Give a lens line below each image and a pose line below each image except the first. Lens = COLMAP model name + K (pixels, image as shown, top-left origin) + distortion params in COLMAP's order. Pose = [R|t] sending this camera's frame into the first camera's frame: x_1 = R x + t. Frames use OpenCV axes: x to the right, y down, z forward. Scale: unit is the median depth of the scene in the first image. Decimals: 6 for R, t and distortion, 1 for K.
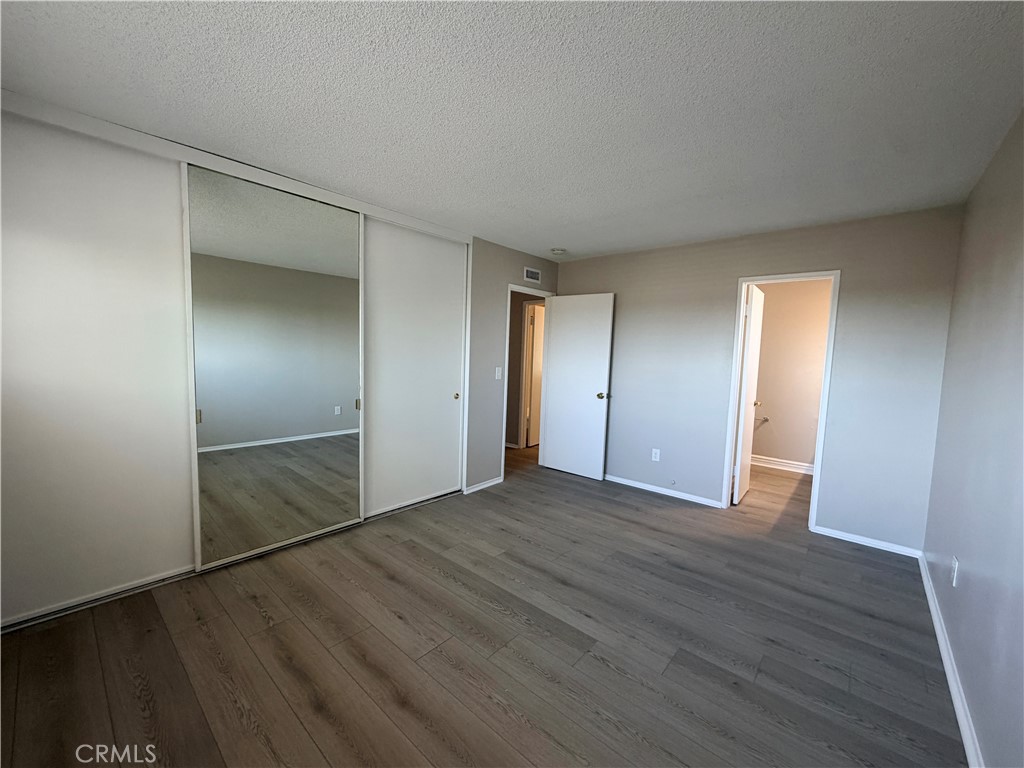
lens RADIAL K [[405.0, 0, 511.1], [0, 405.0, 384.5], [0, 0, 1]] dist [-0.001357, -0.000081]
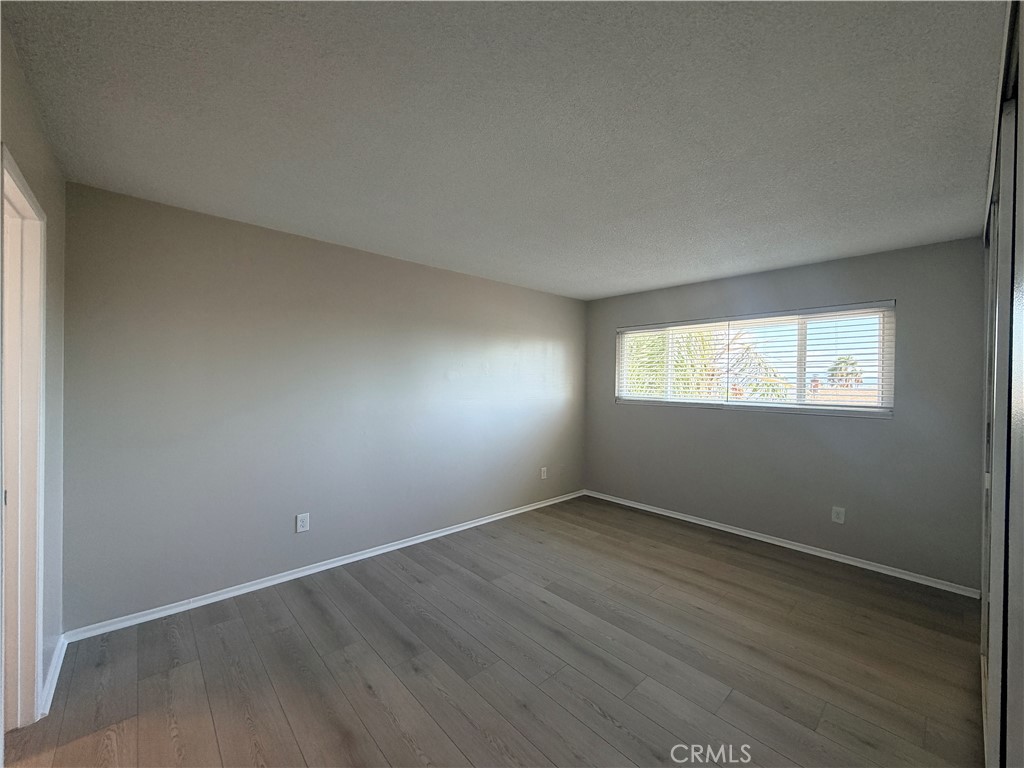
lens RADIAL K [[405.0, 0, 511.1], [0, 405.0, 384.5], [0, 0, 1]] dist [-0.001357, -0.000081]
pose [[-0.992766, -0.041805, 0.112552, 0.168382], [-0.031736, 0.995453, 0.089814, -0.174145], [-0.115794, 0.085592, -0.989578, 2.030050]]
